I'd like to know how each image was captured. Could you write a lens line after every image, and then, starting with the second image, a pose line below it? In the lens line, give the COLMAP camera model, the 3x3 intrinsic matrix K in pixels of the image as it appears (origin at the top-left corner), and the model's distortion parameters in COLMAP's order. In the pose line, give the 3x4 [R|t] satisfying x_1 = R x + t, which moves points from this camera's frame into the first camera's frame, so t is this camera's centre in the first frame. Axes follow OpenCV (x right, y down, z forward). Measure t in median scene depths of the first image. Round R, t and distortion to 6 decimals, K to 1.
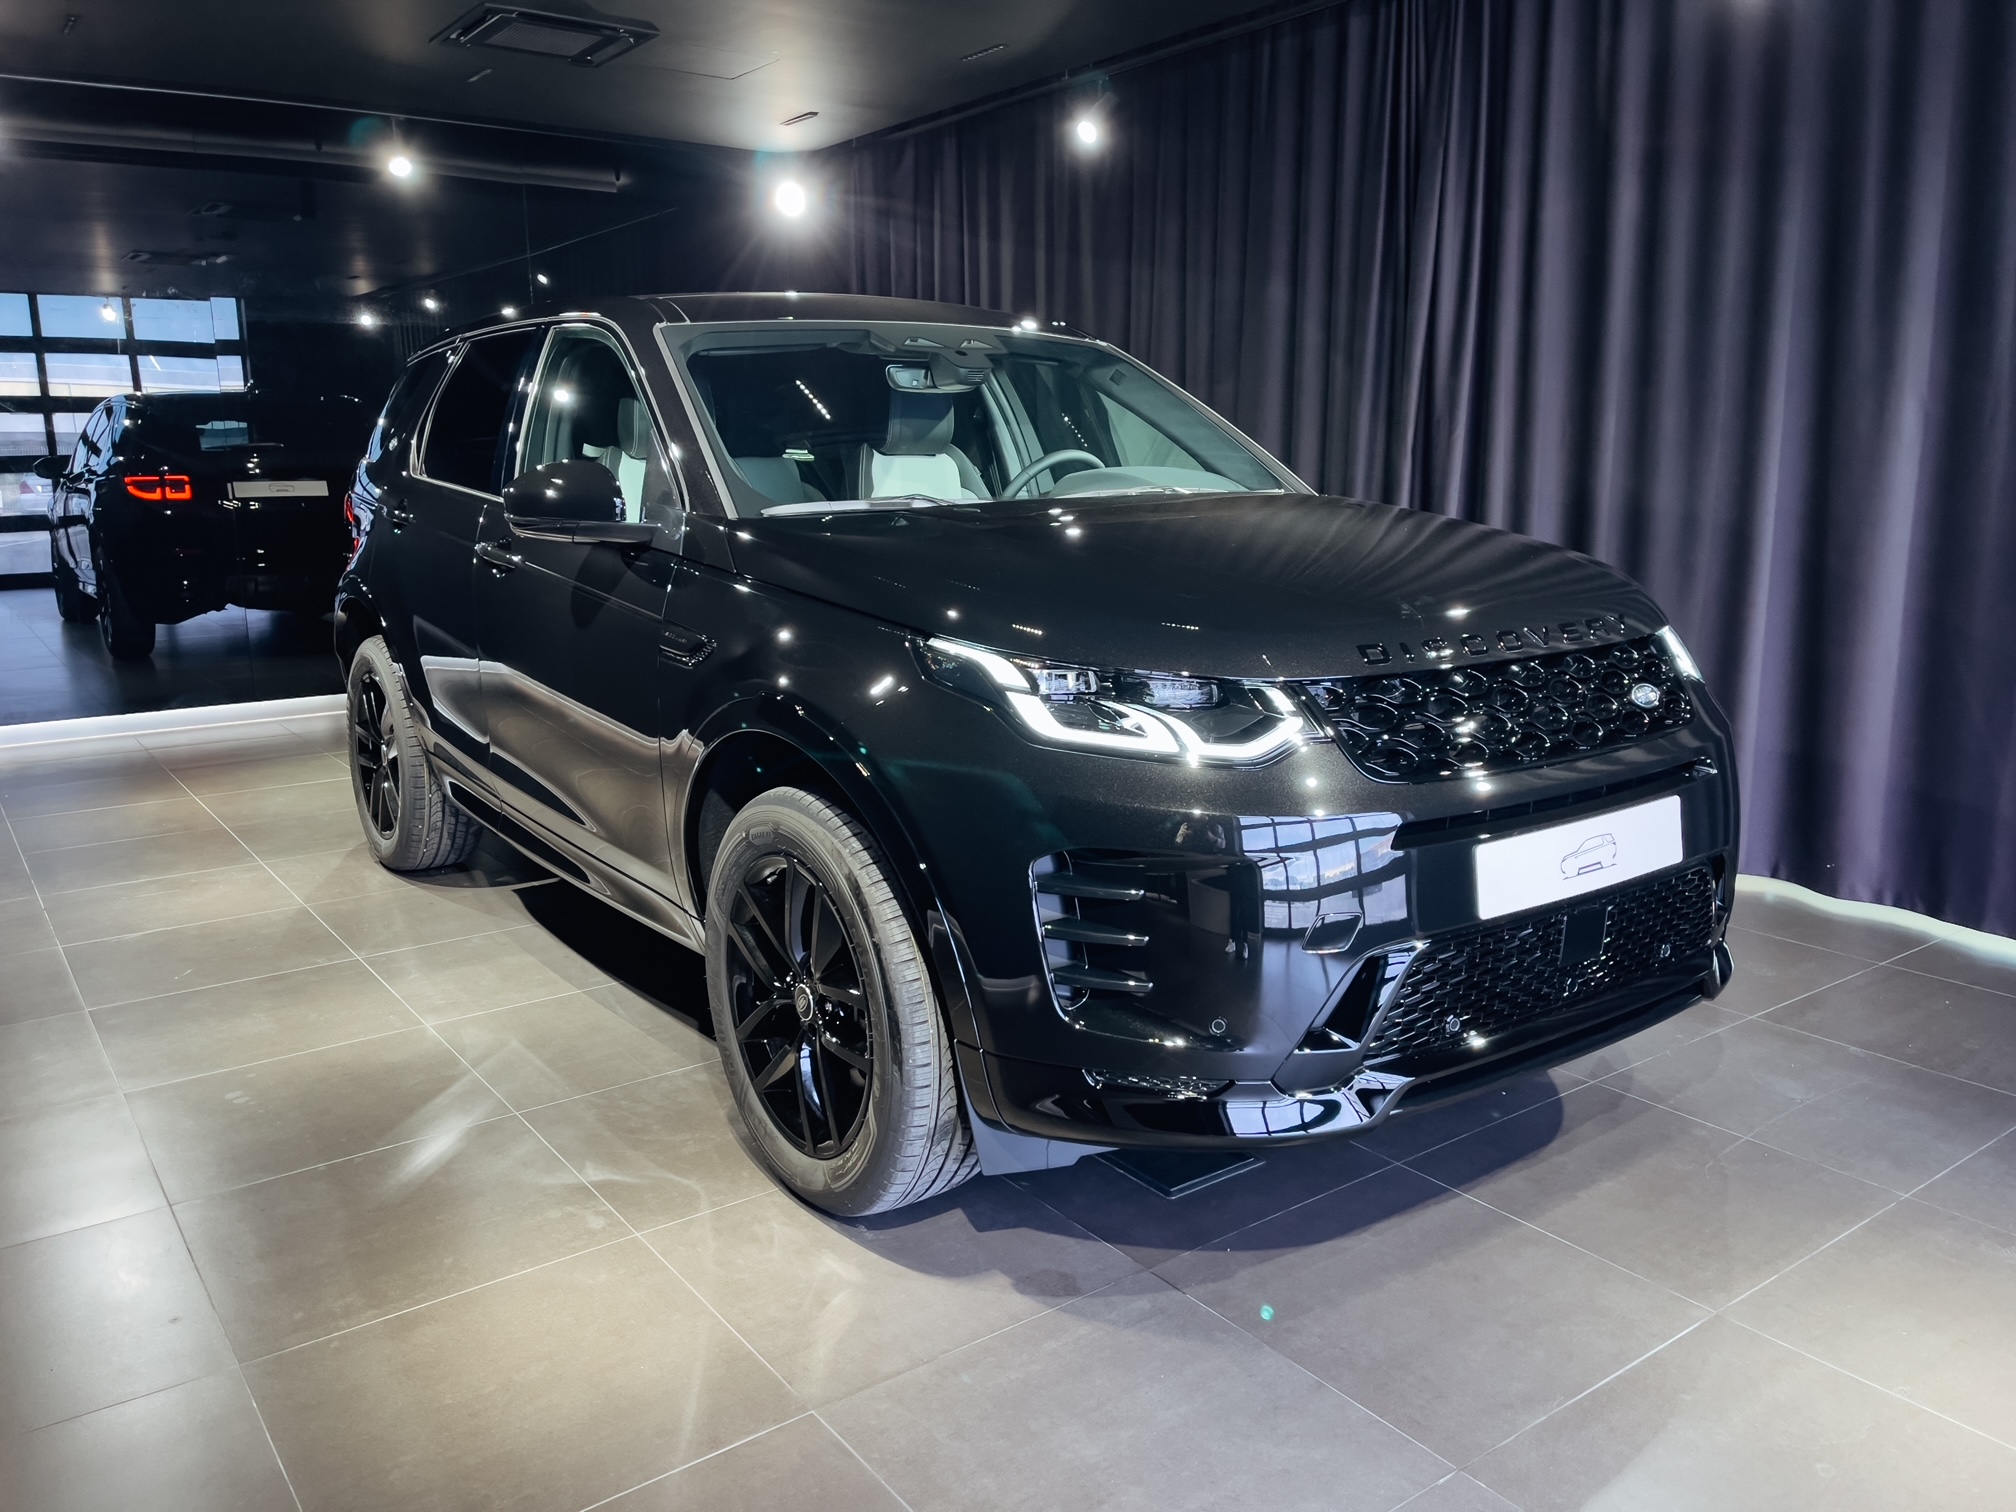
lens RADIAL K [[1522.0, 0, 1008.0], [0, 1522.0, 756.0], [0, 0, 1]] dist [0.078544, -0.090355]
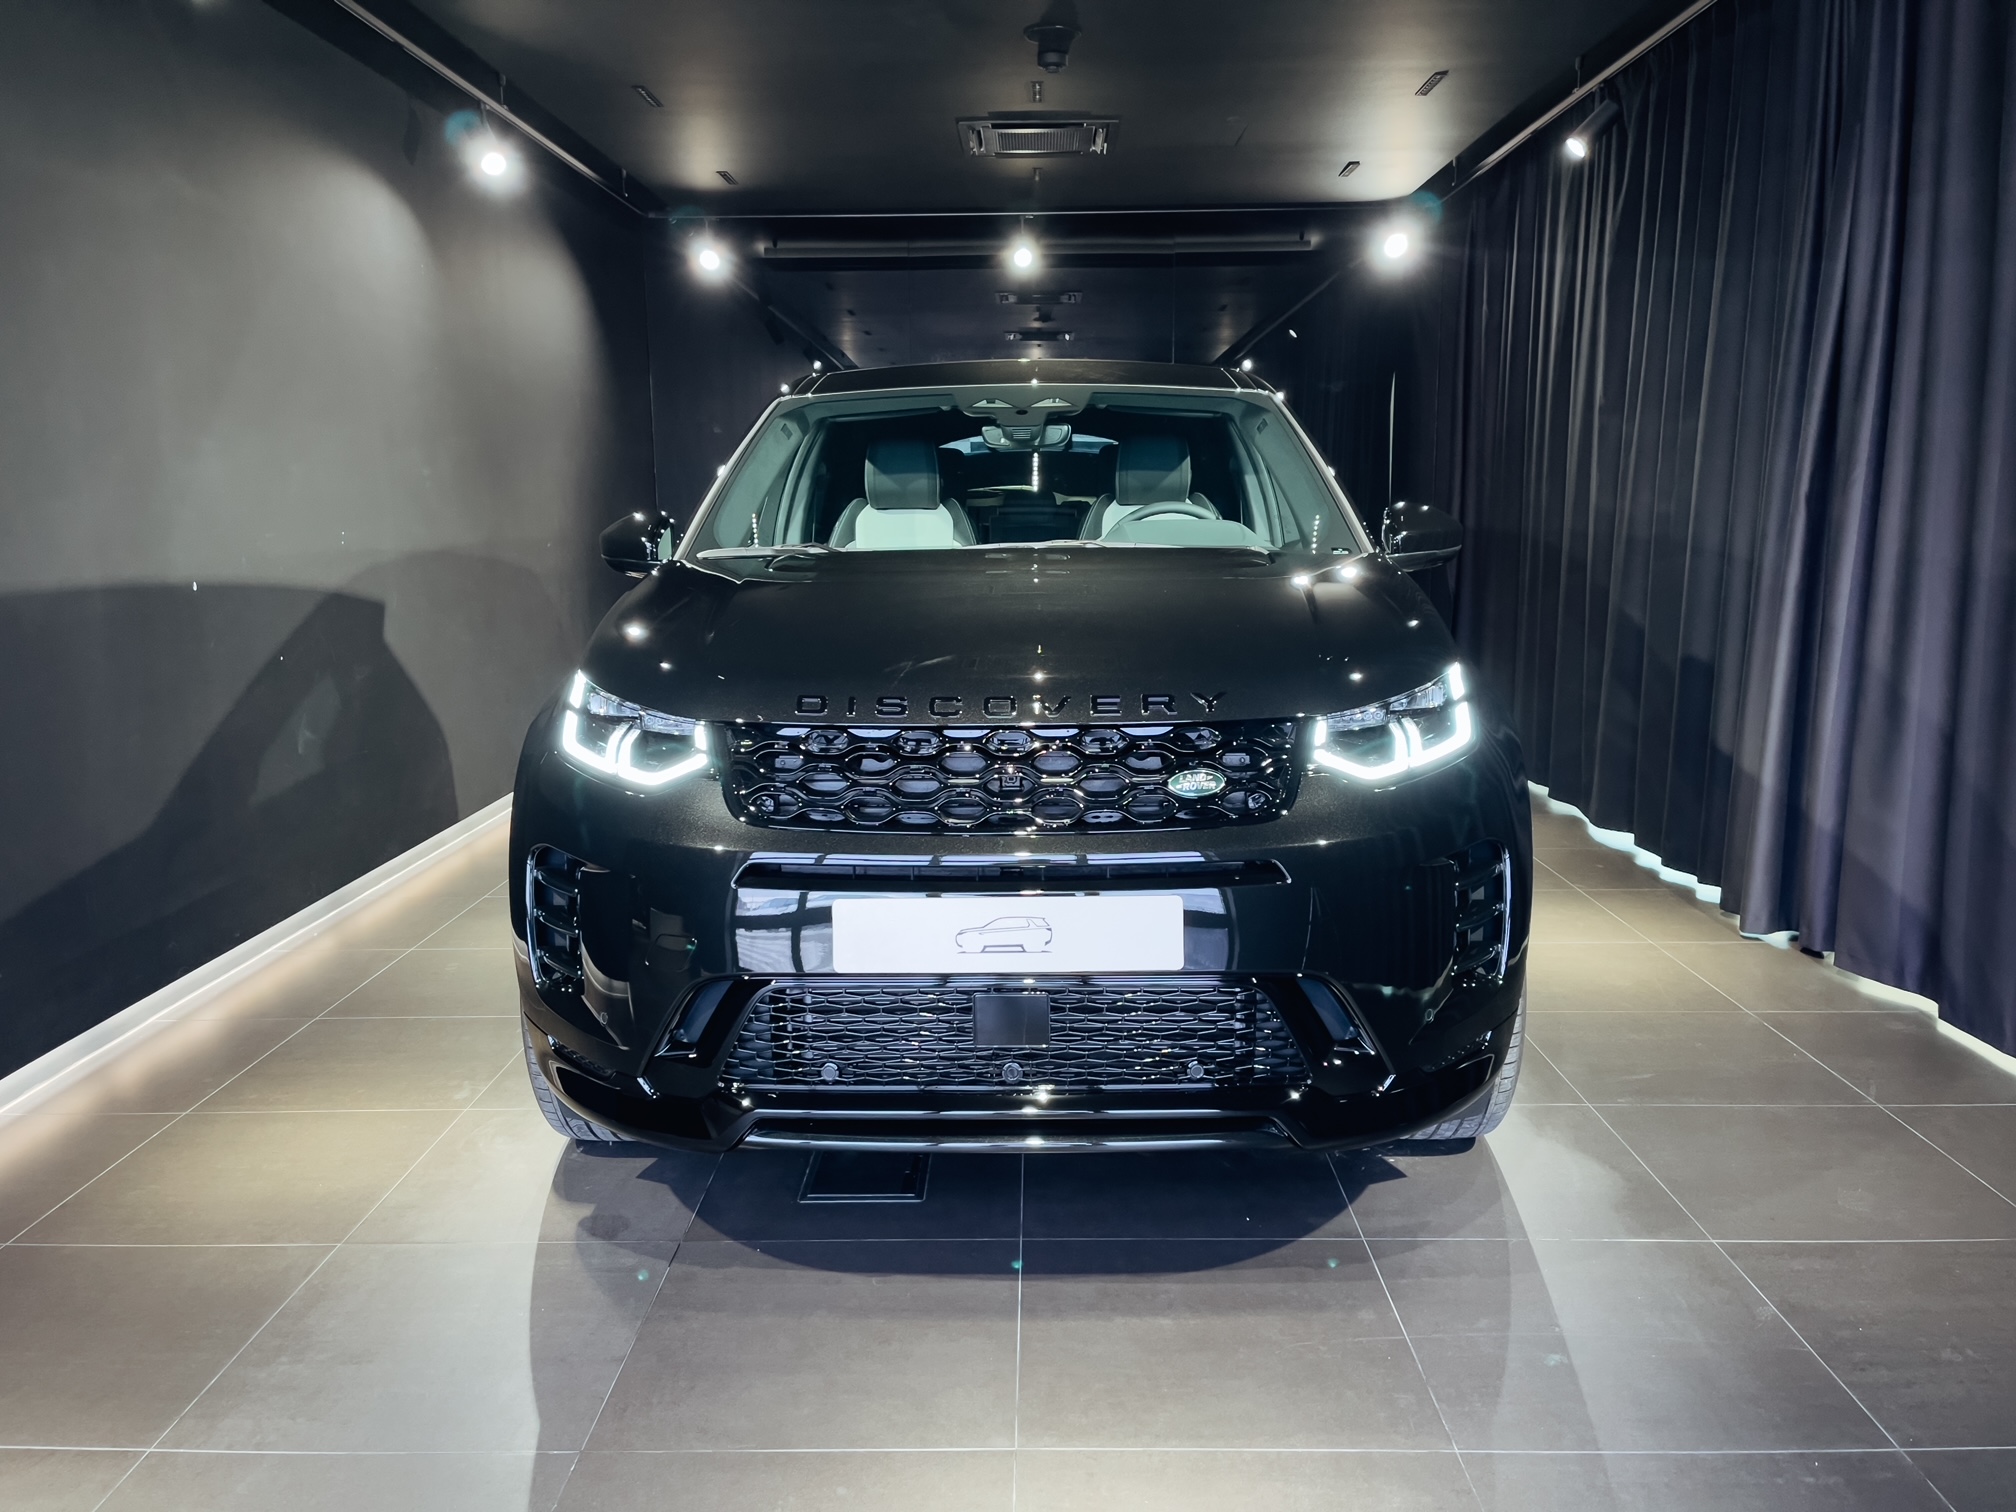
lens RADIAL K [[1529.4, 0, 1002.6], [0, 1529.4, 747.9], [0, 0, 1]] dist [0.065141, -0.090865]
pose [[0.796296, 0.099827, -0.596613, 0.673460], [-0.117184, 0.993062, 0.009758, -0.043122], [0.593448, 0.062143, 0.802470, 0.165316]]
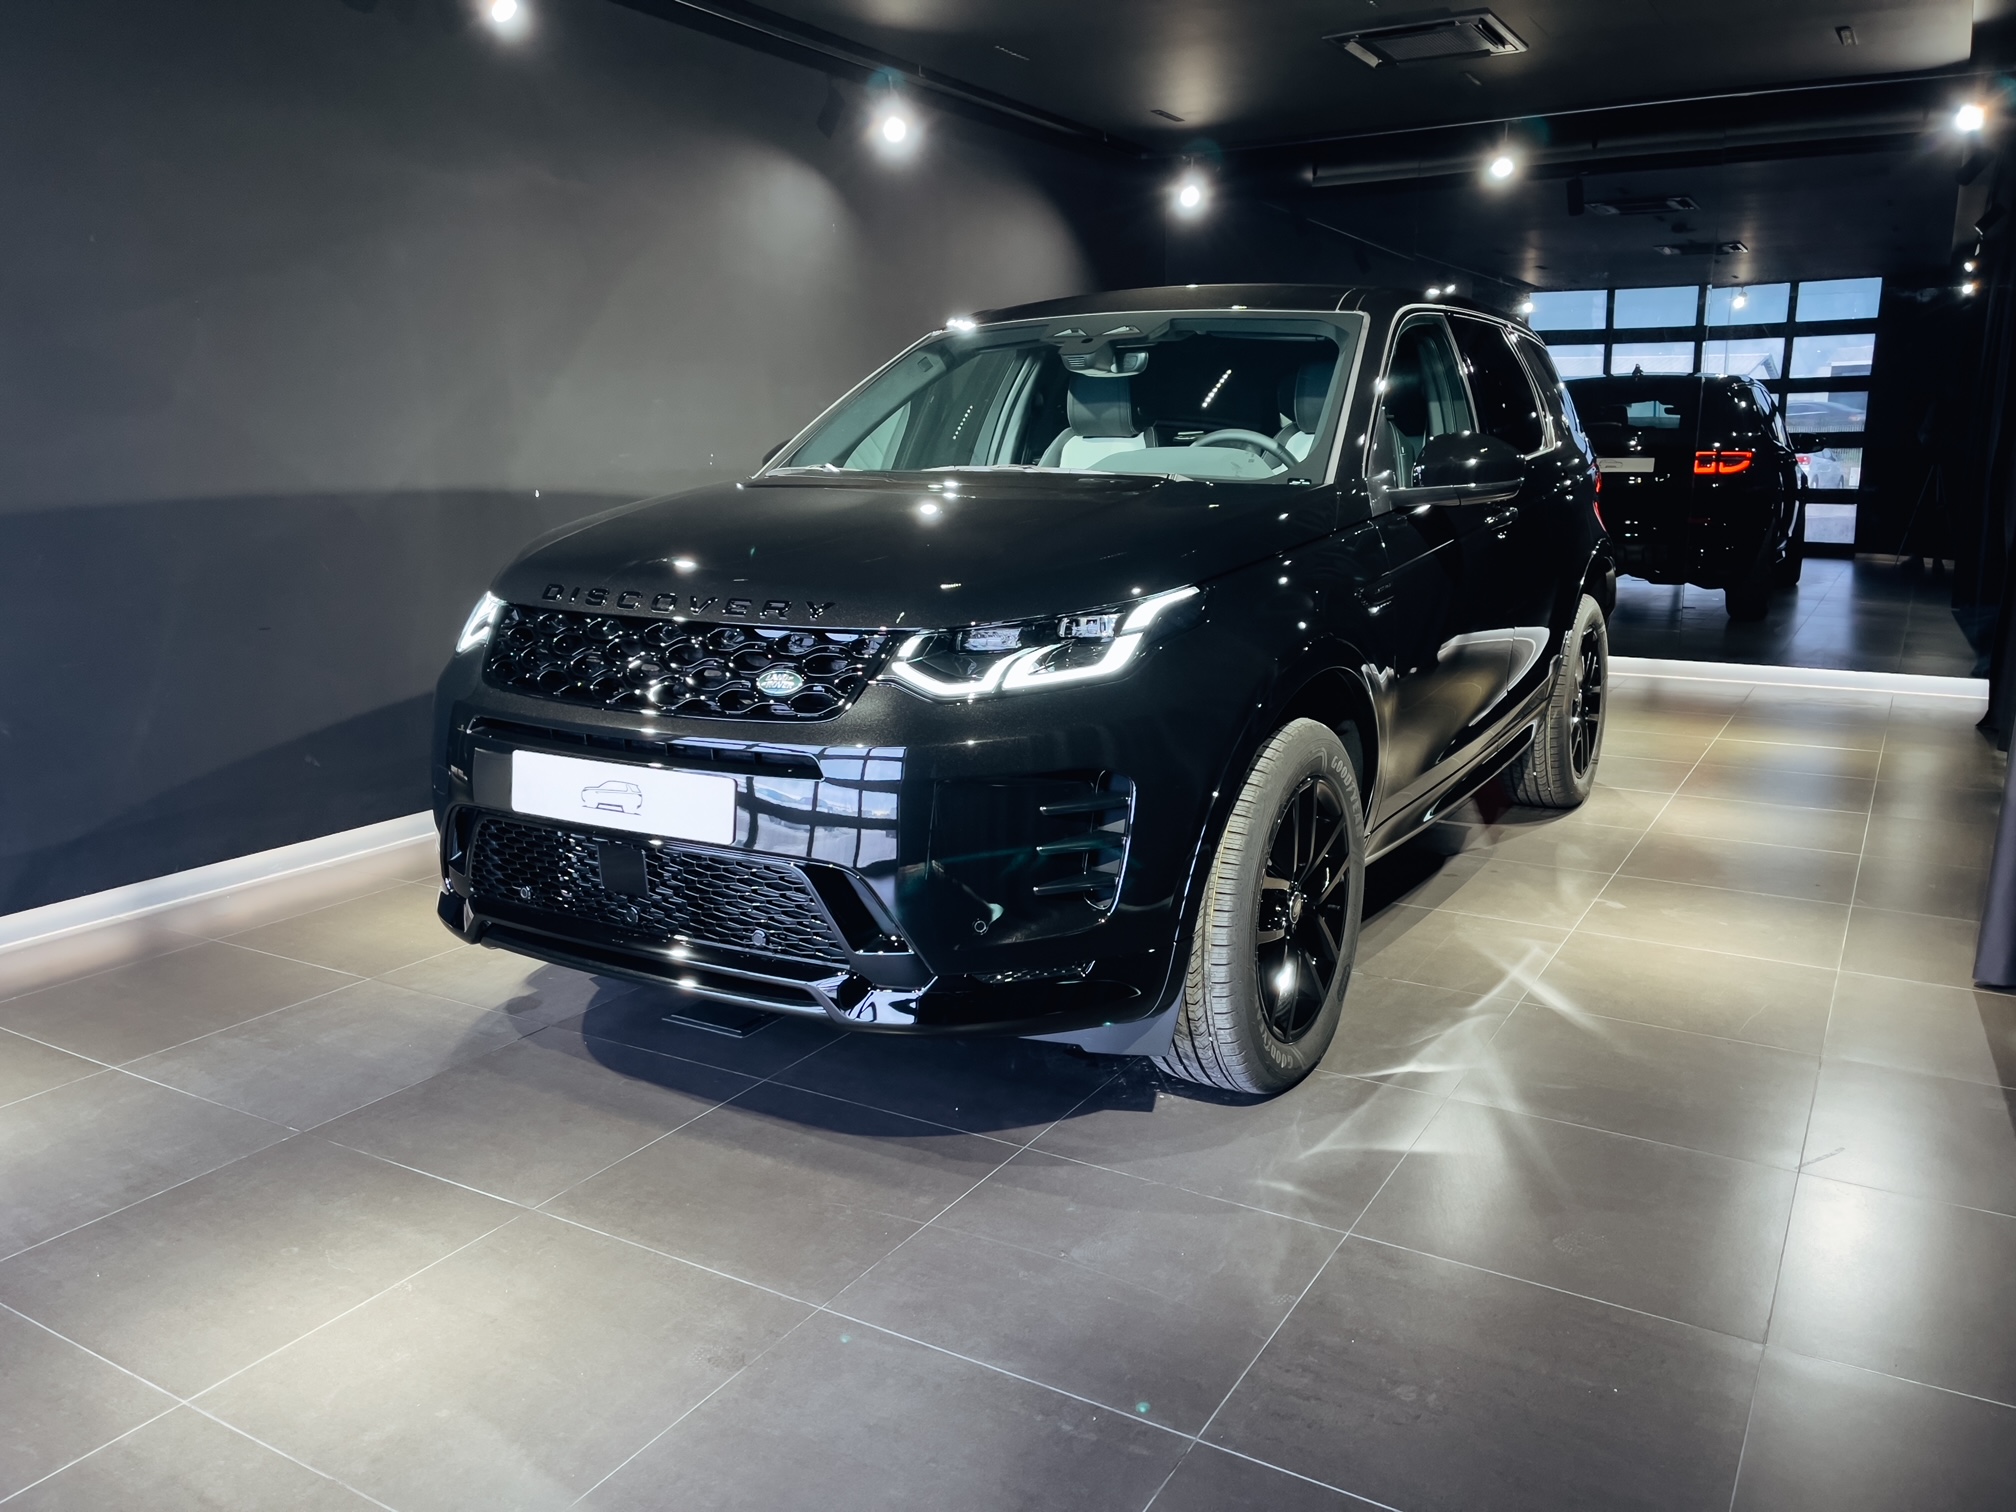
lens RADIAL K [[1519.2, 0, 1009.4], [0, 1519.2, 766.4], [0, 0, 1]] dist [0.024900, -0.006176]
pose [[0.399311, 0.201639, -0.894367, 1.065755], [-0.181618, 0.973580, 0.138410, -0.116411], [0.898646, 0.107164, 0.425383, 0.568537]]
